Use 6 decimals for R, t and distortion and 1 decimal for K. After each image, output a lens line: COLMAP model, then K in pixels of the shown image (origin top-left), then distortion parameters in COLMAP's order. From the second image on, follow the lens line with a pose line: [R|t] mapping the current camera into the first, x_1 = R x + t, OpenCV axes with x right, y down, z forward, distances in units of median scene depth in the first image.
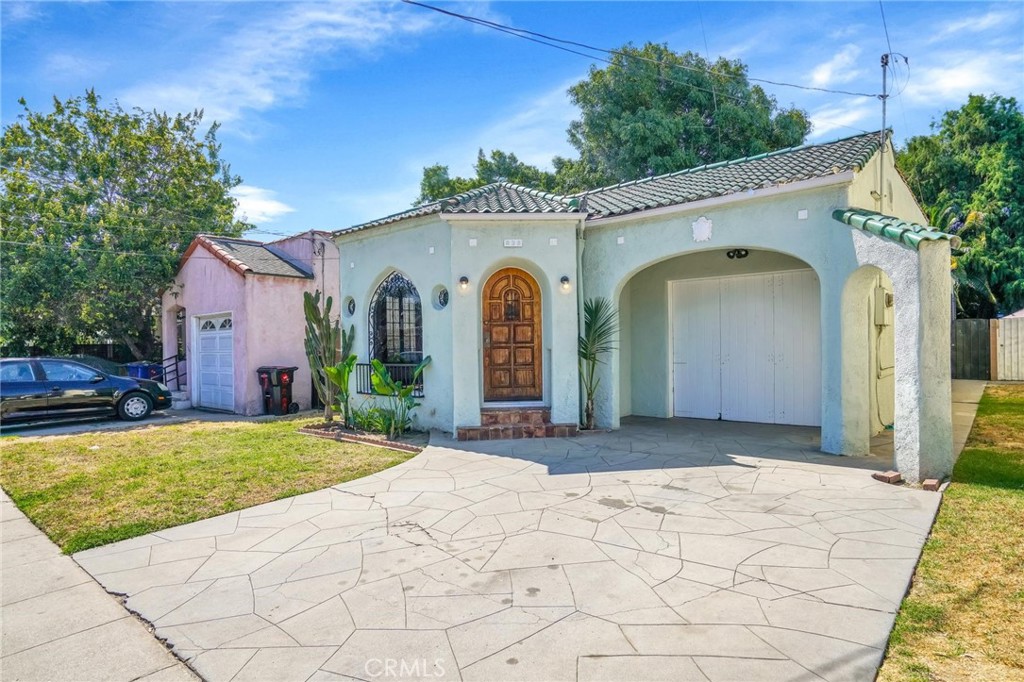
lens RADIAL K [[576.6, 0, 519.1], [0, 576.6, 341.1], [0, 0, 1]] dist [-0.017499, 0.001729]
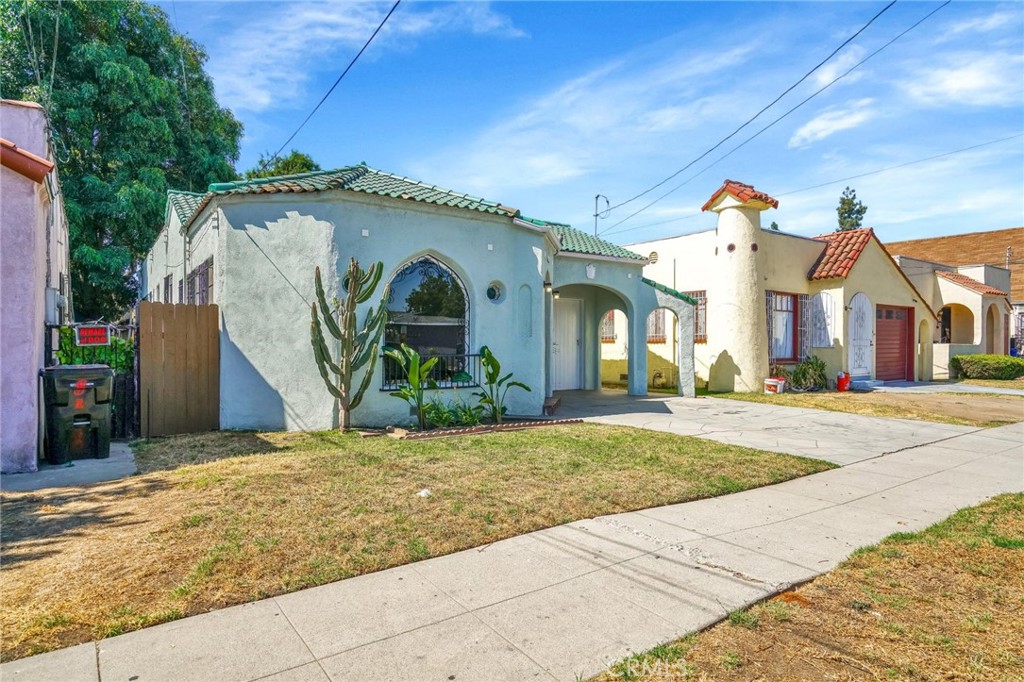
lens RADIAL K [[576.6, 0, 519.1], [0, 576.6, 341.1], [0, 0, 1]] dist [-0.017499, 0.001729]
pose [[0.244445, 0.022817, 0.969395, -1.280891], [-0.015368, 0.999689, -0.019655, 0.039696], [-0.969541, -0.010093, 0.244719, 0.751060]]
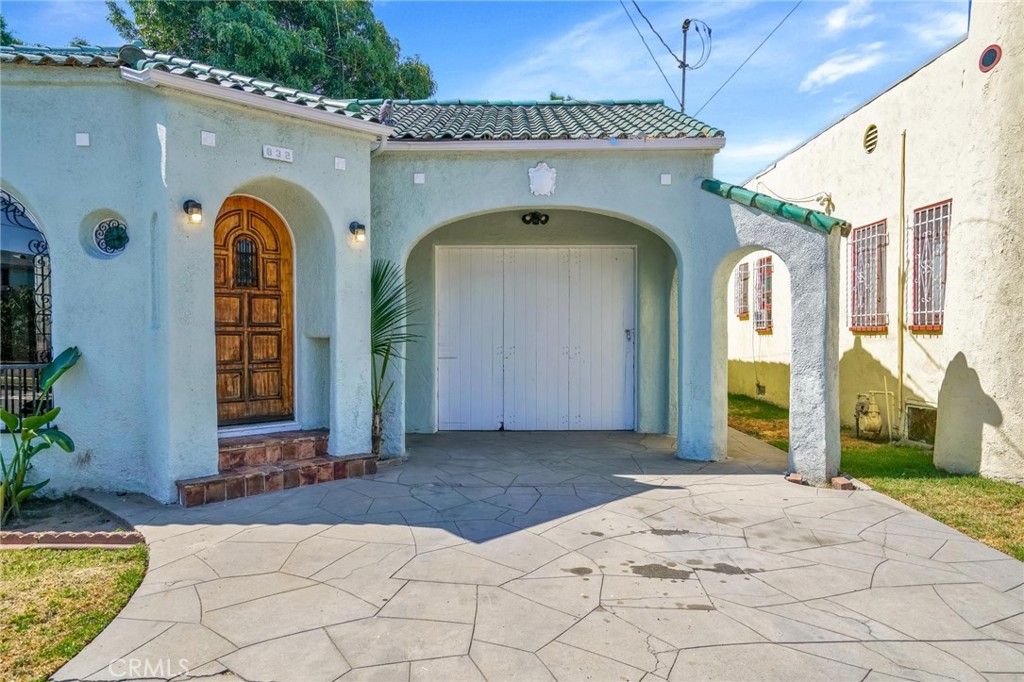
lens RADIAL K [[701.9, 0, 512.0], [0, 701.9, 341.0], [0, 0, 1]] dist [-0.006278, 0.038934]
pose [[0.761017, 0.006843, 0.648696, -0.290947], [-0.015604, 0.999848, 0.007759, 0.009862], [-0.648544, -0.016027, 0.761008, 0.306661]]
